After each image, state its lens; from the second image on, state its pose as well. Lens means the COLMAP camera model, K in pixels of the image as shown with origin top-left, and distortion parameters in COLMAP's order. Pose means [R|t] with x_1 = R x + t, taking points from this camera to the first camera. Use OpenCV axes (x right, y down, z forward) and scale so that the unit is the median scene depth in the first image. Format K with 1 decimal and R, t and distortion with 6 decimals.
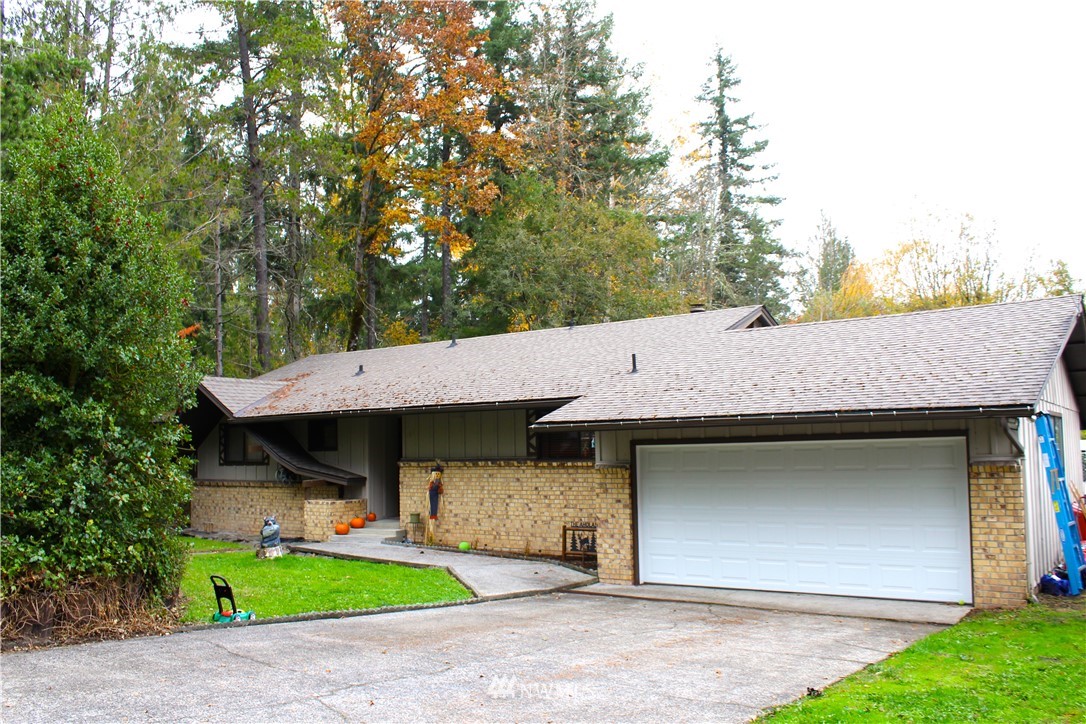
lens RADIAL K [[940.3, 0, 543.0], [0, 940.3, 362.0], [0, 0, 1]] dist [-0.182960, 0.193036]
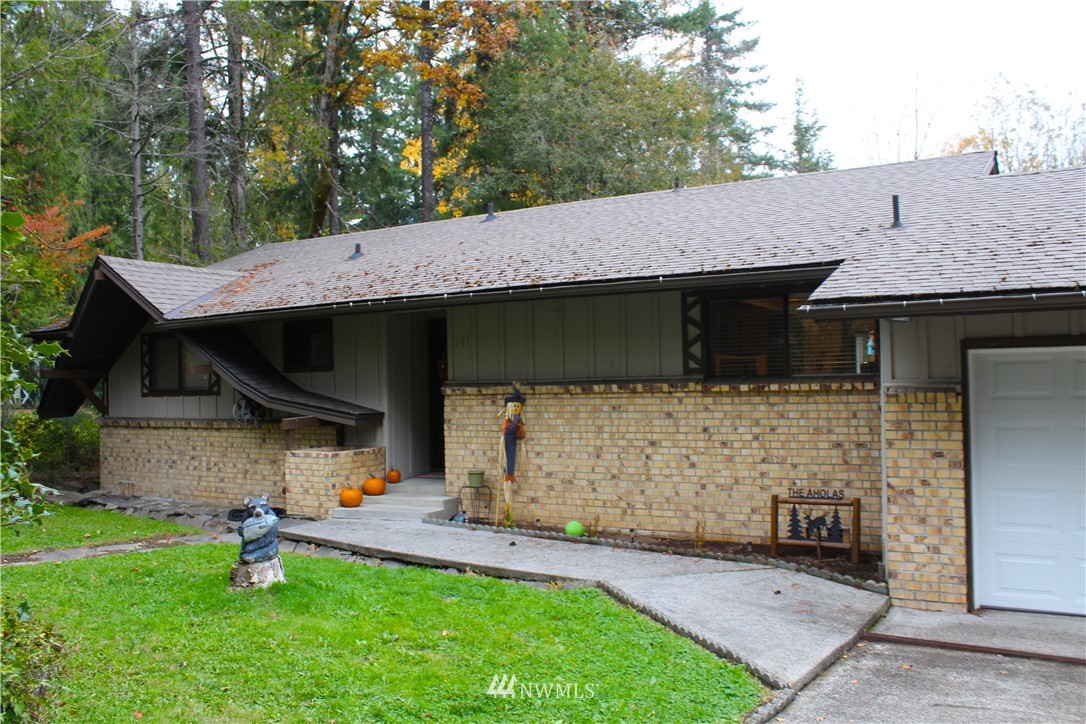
lens RADIAL K [[940.3, 0, 543.0], [0, 940.3, 362.0], [0, 0, 1]] dist [-0.182960, 0.193036]
pose [[0.996758, 0.000770, 0.080451, -0.145984], [-0.006529, 0.997430, 0.071345, 0.048715], [-0.080189, -0.071639, 0.994202, 0.405399]]
